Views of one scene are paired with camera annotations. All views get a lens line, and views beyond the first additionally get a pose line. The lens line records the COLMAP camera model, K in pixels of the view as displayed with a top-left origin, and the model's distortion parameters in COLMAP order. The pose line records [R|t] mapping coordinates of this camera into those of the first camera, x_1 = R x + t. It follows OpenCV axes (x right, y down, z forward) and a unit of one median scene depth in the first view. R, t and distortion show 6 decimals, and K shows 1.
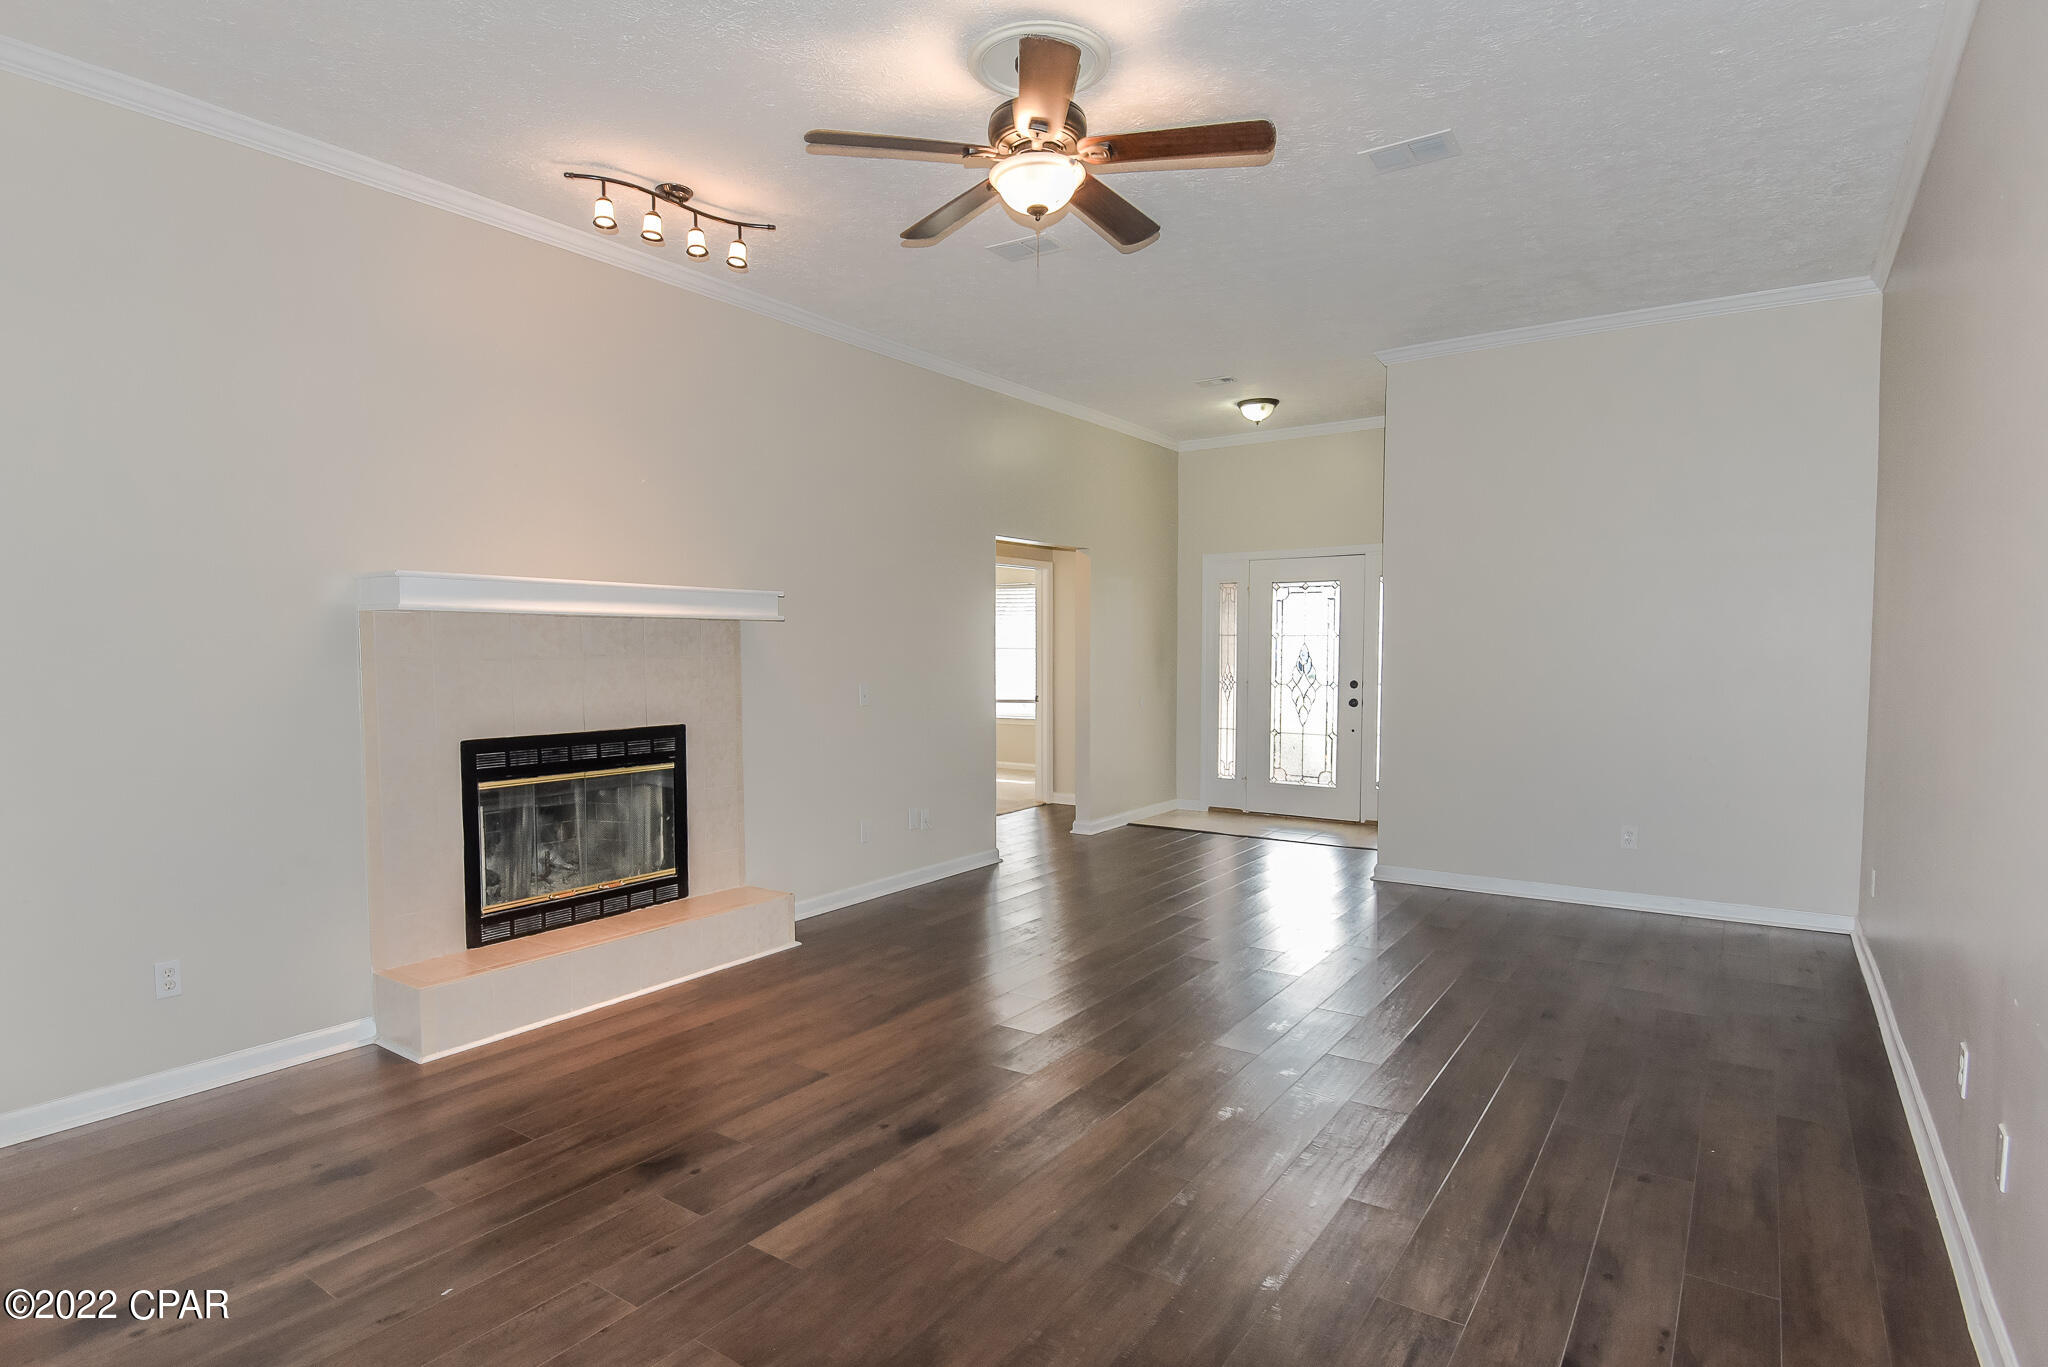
lens RADIAL K [[1075.4, 0, 980.2], [0, 1075.4, 716.9], [0, 0, 1]] dist [0.000651, -0.038525]
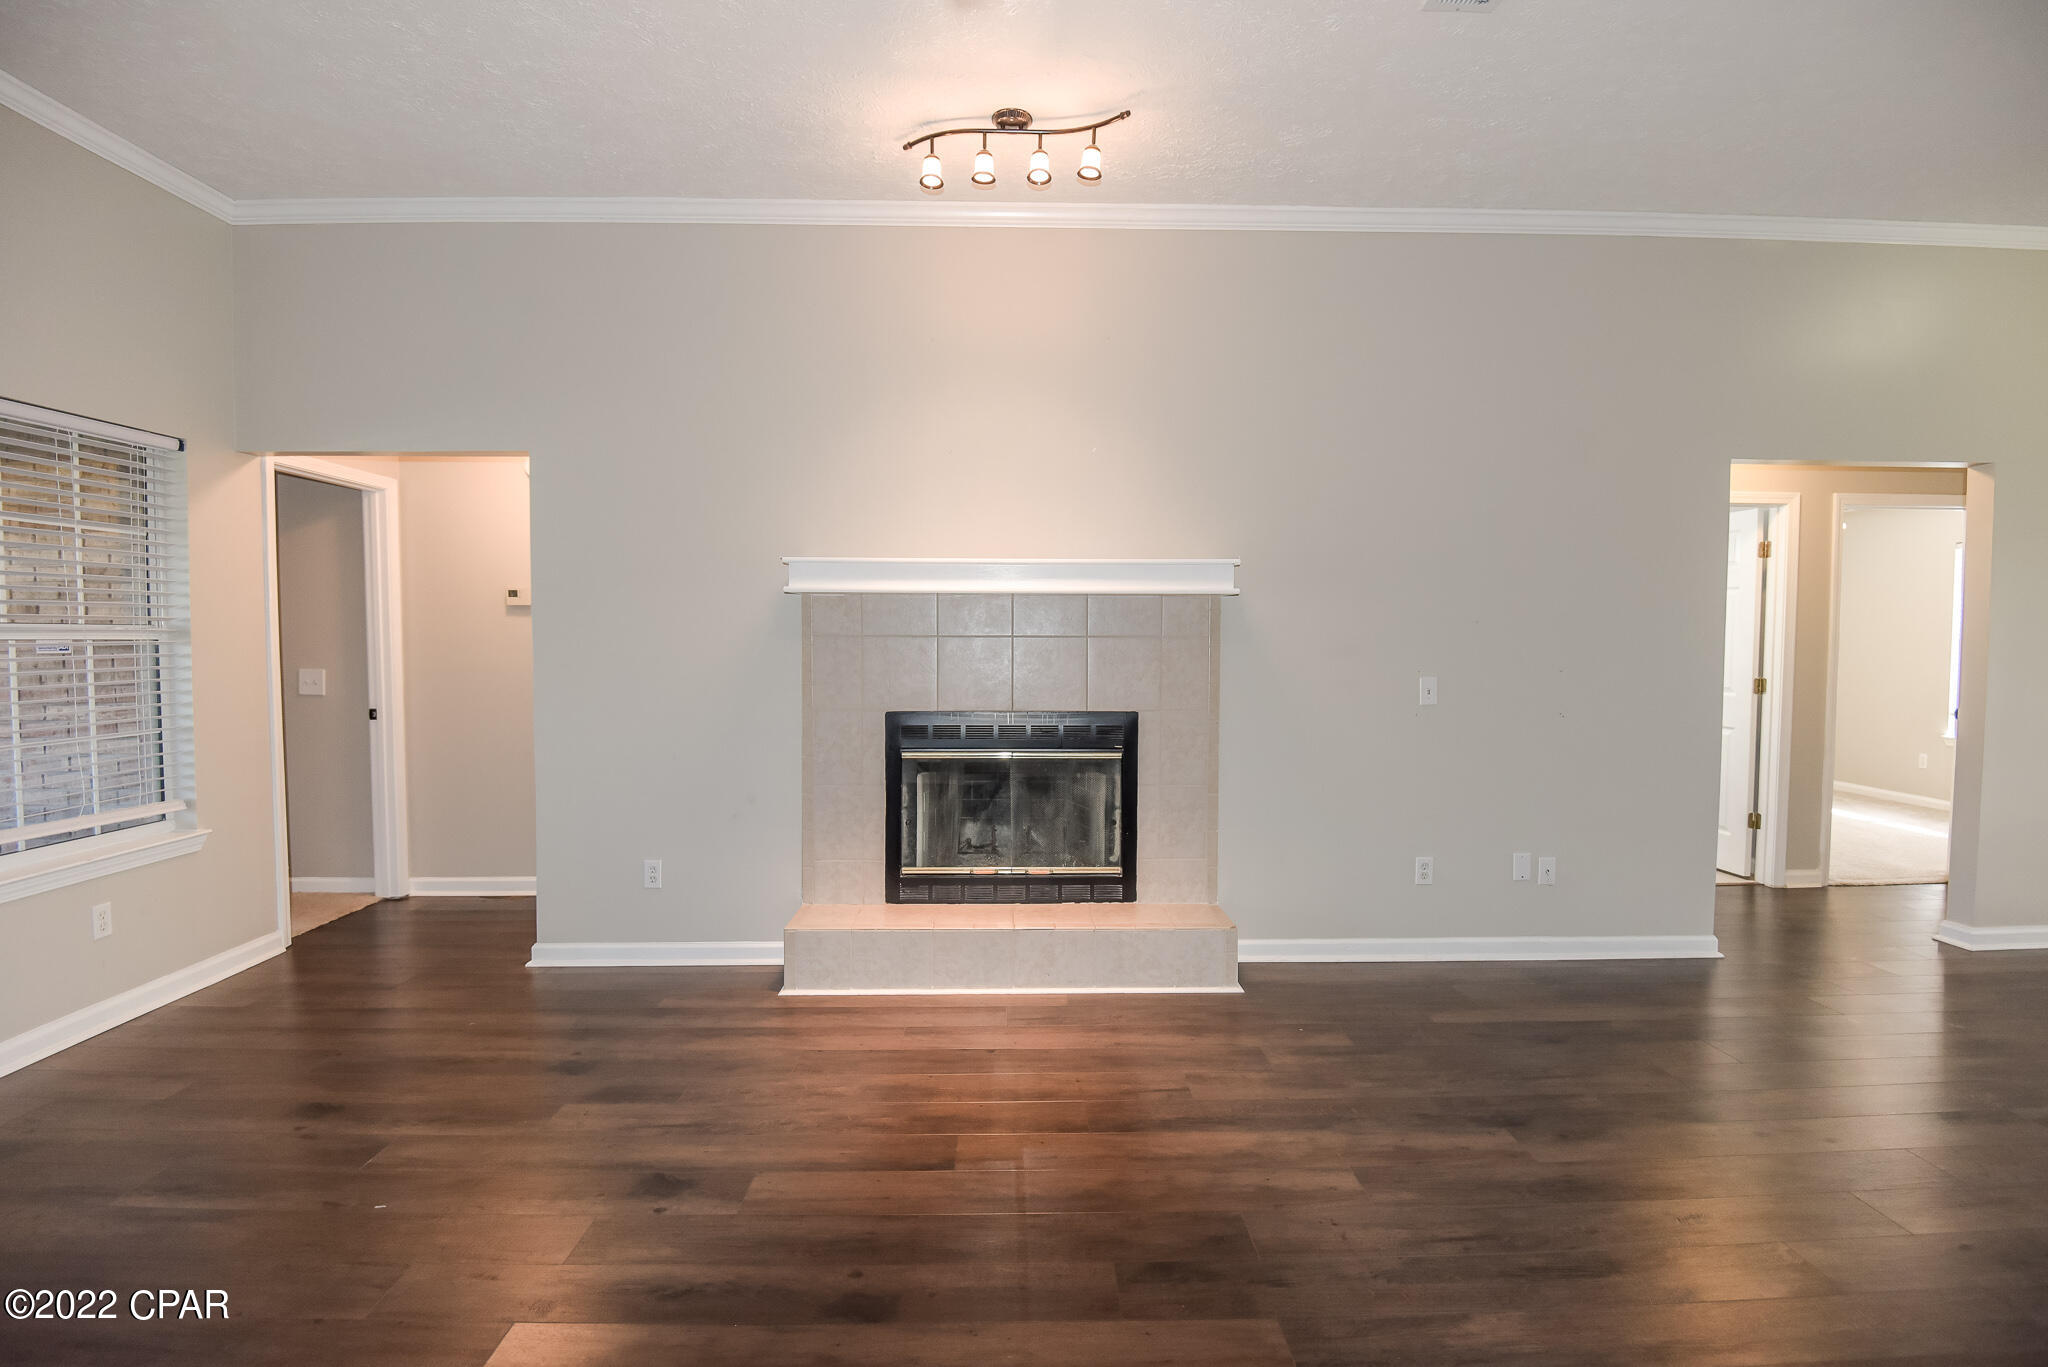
lens RADIAL K [[950.5, 0, 1024.0], [0, 950.5, 683.5], [0, 0, 1]] dist [0.010255, -0.043824]
pose [[0.598099, 0.049815, -0.799873, 0.382687], [-0.055479, 0.998246, 0.020685, -0.034959], [0.799500, 0.032004, 0.599813, 0.549406]]
